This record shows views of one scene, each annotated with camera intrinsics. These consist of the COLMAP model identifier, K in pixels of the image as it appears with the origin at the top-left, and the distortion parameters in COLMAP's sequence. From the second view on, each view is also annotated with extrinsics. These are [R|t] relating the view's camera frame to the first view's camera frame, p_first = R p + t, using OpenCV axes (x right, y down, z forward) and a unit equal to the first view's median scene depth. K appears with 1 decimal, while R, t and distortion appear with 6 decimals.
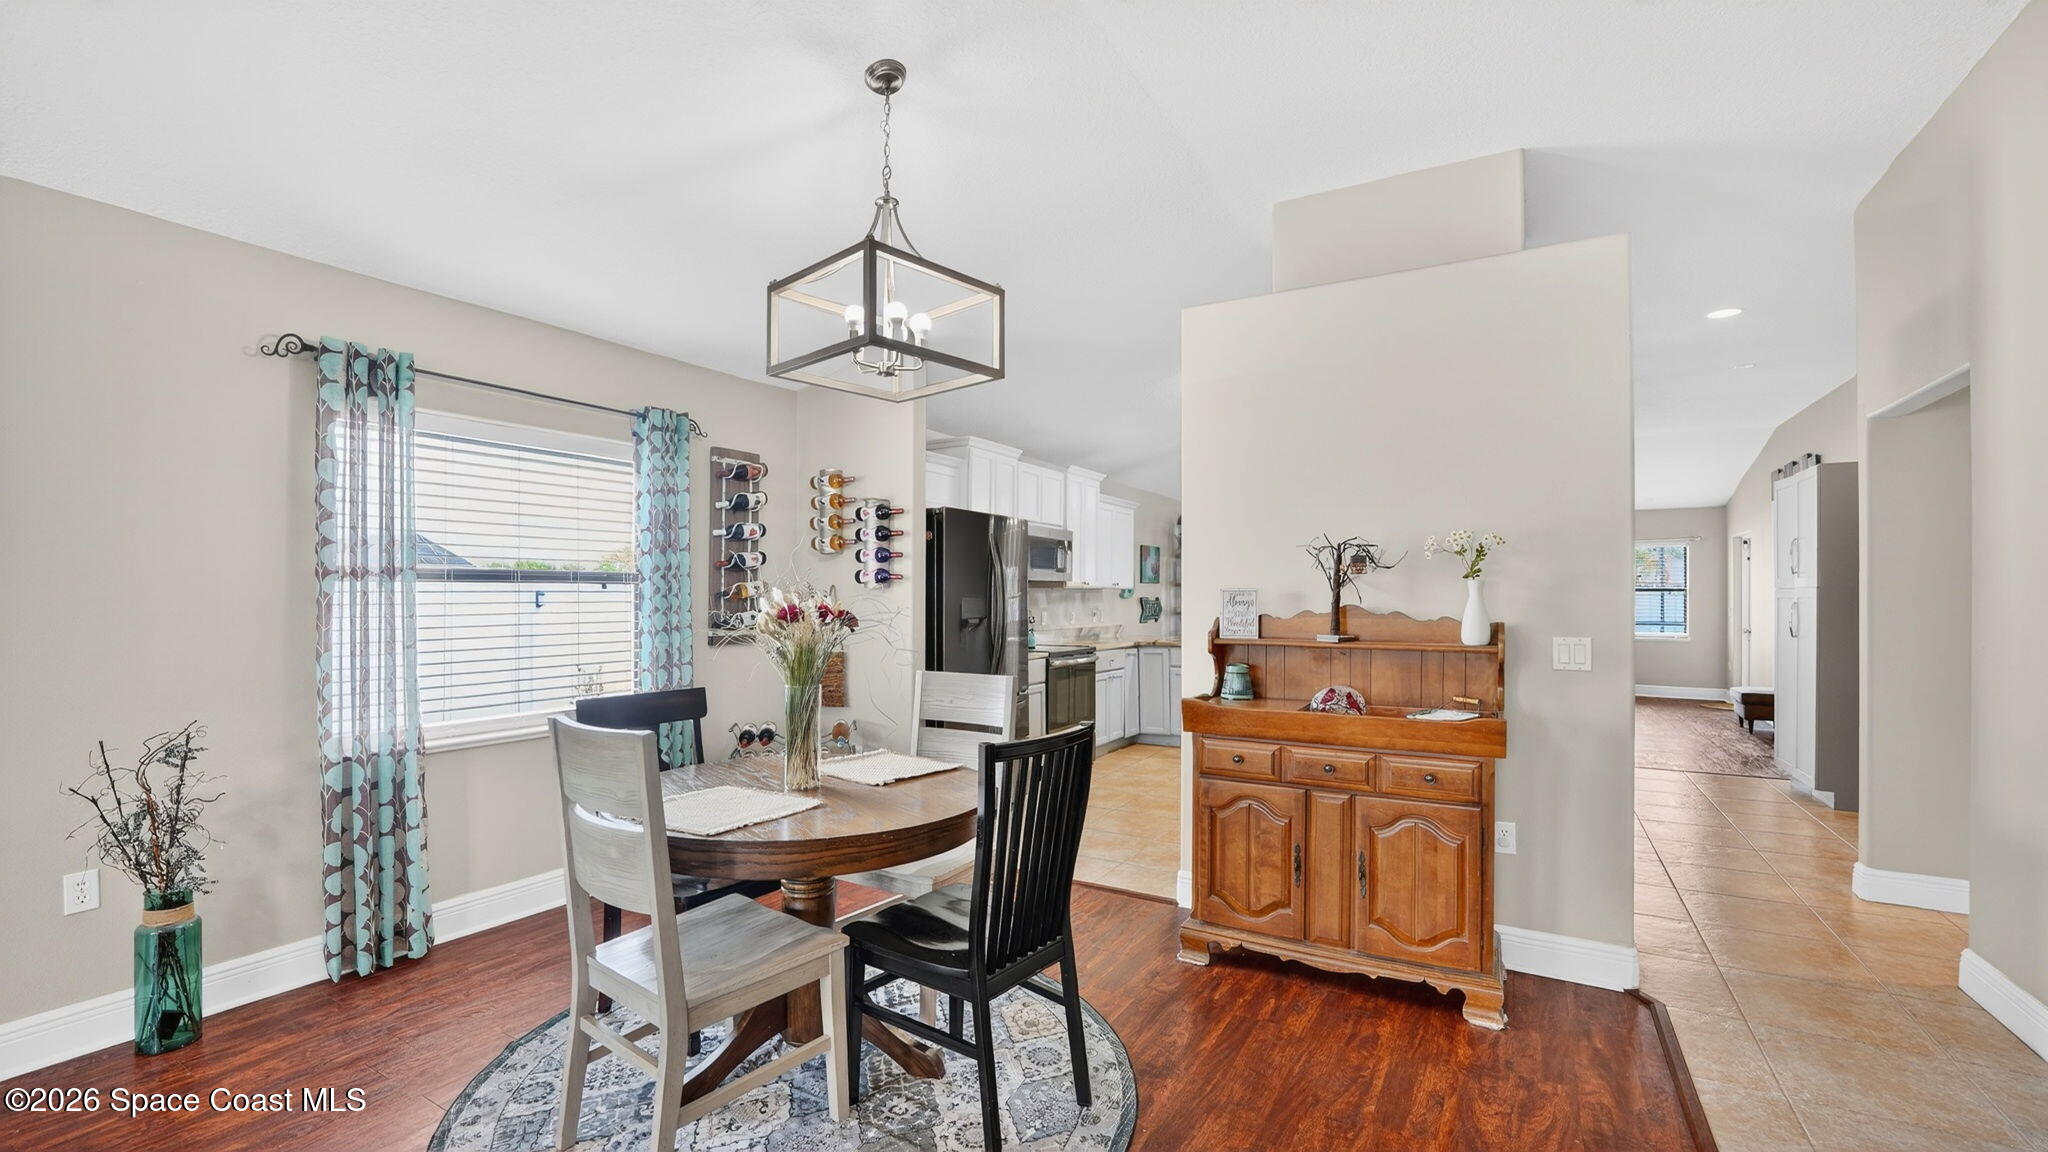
lens RADIAL K [[837.1, 0, 1028.4], [0, 837.1, 587.9], [0, 0, 1]] dist [-0.027835, 0.002837]
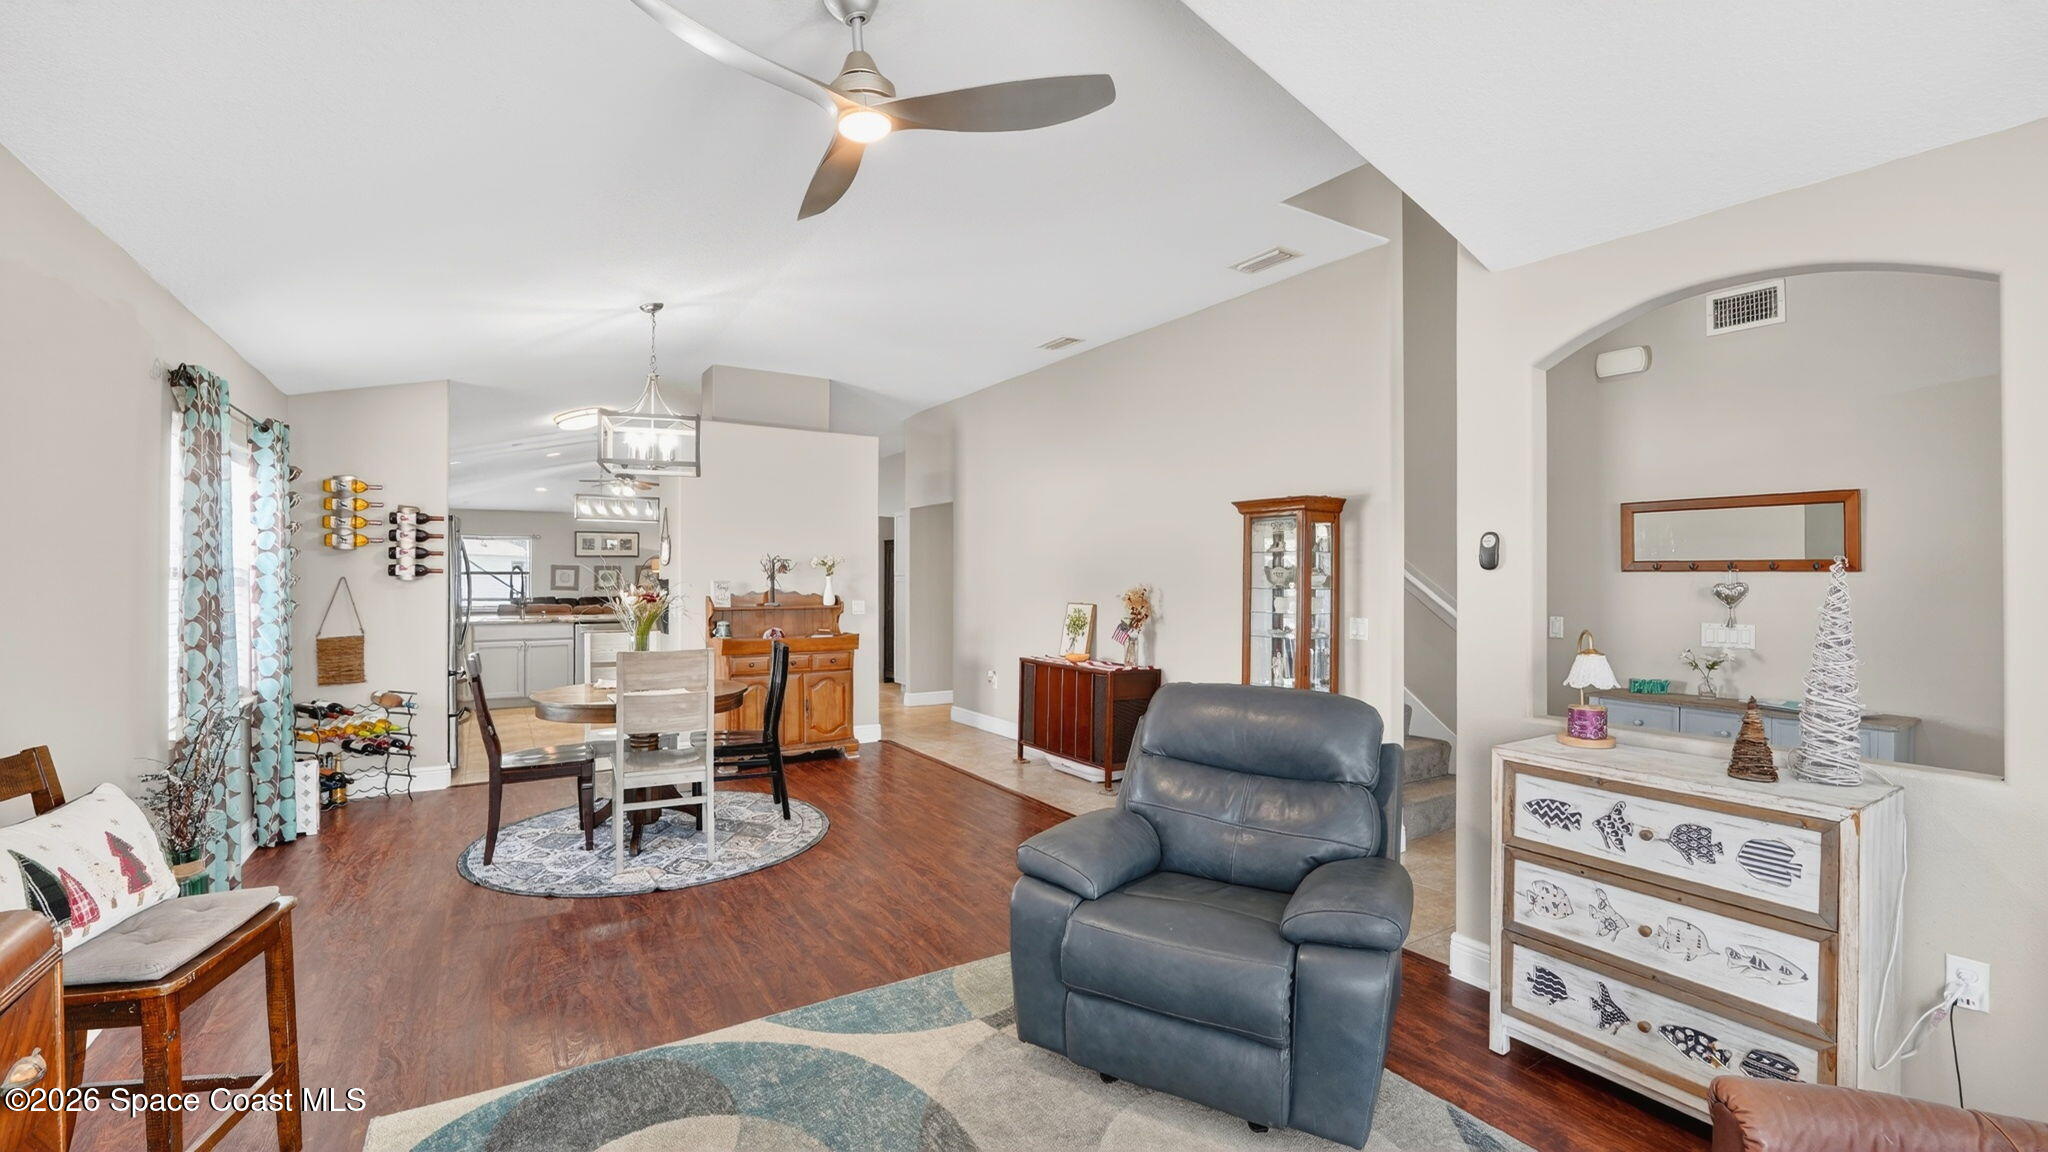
lens RADIAL K [[837.1, 0, 1027.0], [0, 837.1, 577.0], [0, 0, 1]] dist [-0.027835, 0.002837]
pose [[0.450798, -0.003219, 0.892620, -0.626684], [-0.009694, 0.999917, 0.008501, -0.016827], [-0.892573, -0.012485, 0.450729, -0.254796]]
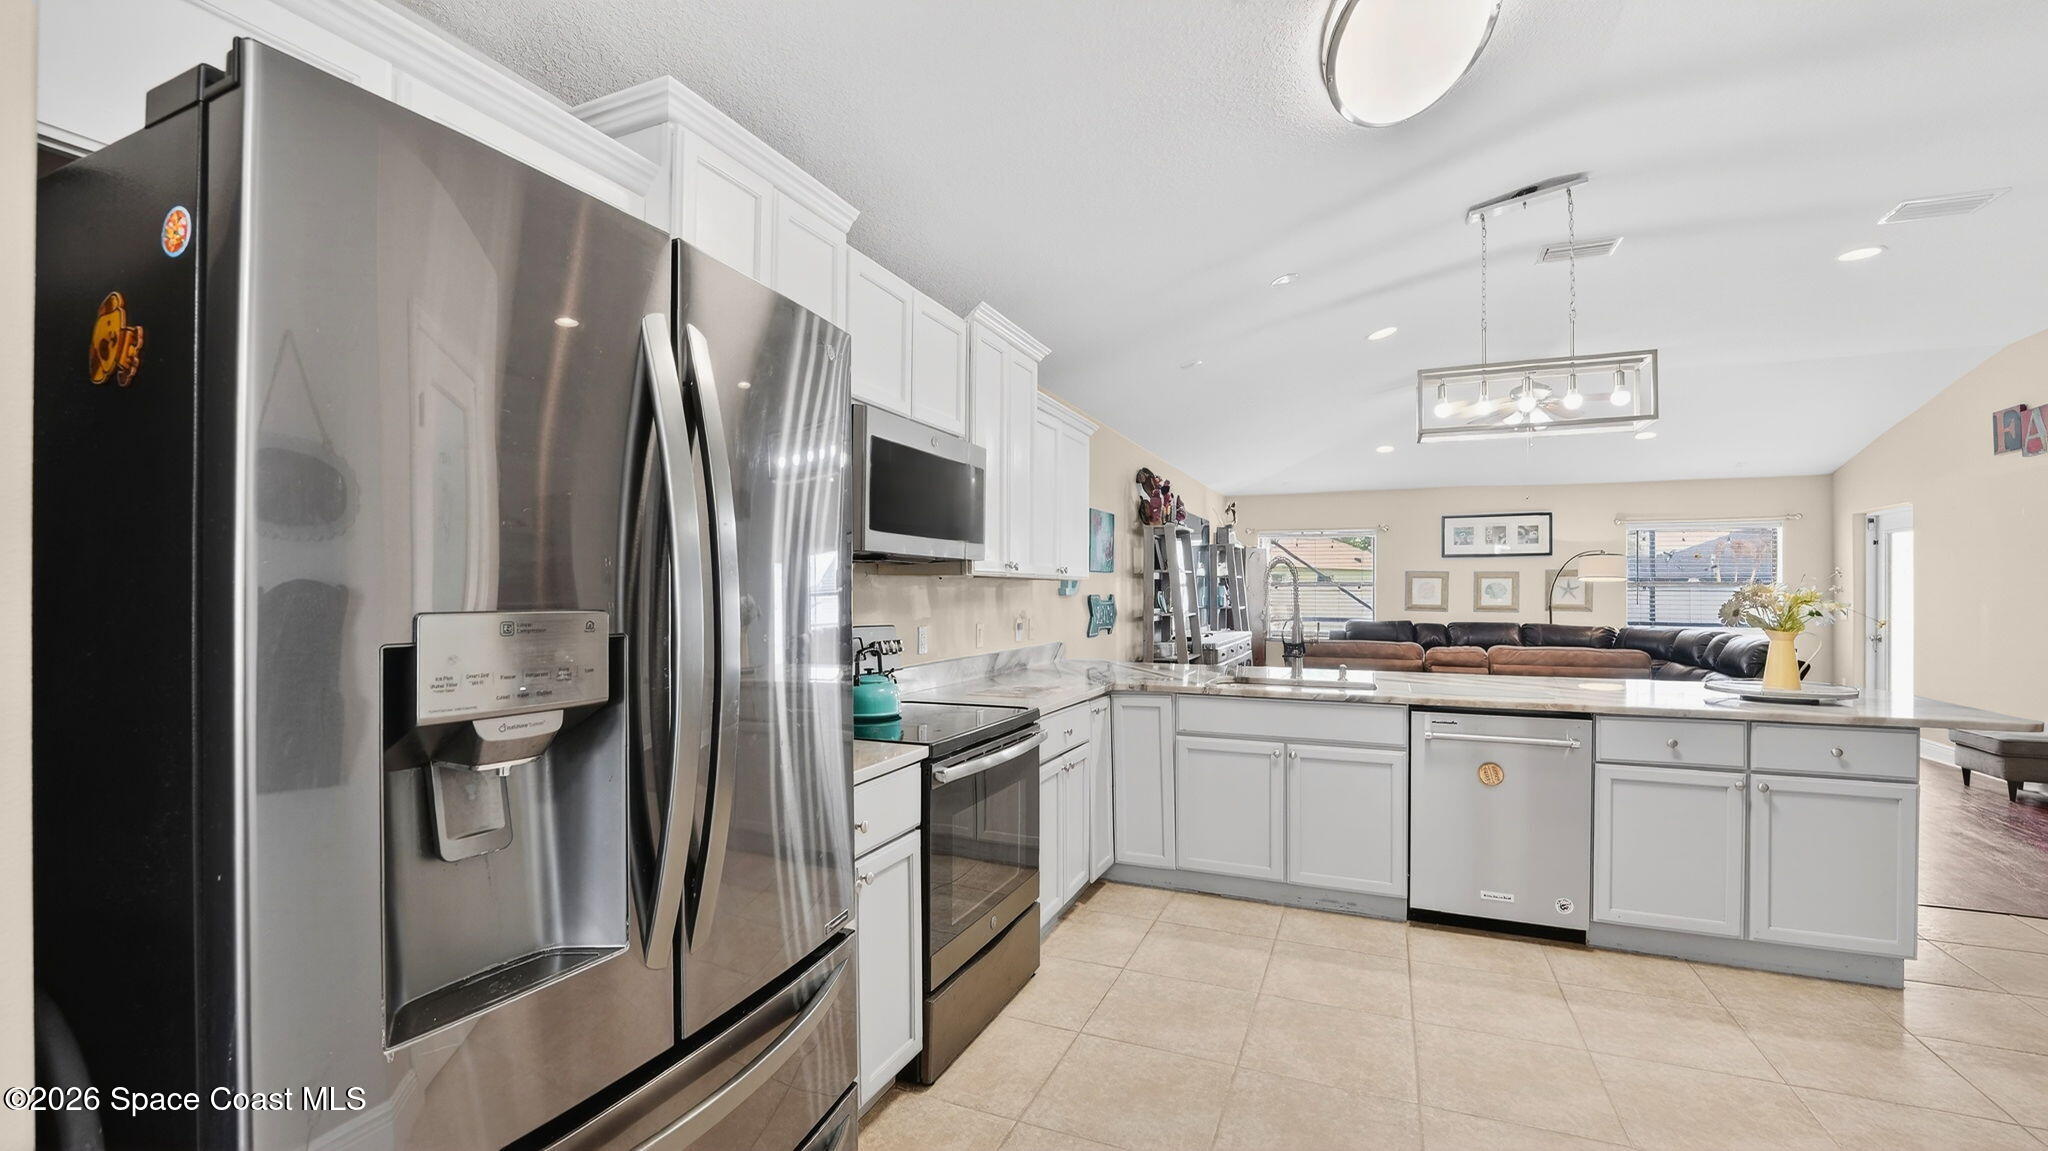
lens RADIAL K [[837.1, 0, 1008.0], [0, 837.1, 587.4], [0, 0, 1]] dist [-0.027835, 0.002837]
pose [[0.994302, -0.000544, 0.106597, 0.019531], [-0.000045, 0.999985, 0.005523, 0.004547], [-0.106599, -0.005497, 0.994287, 0.629336]]
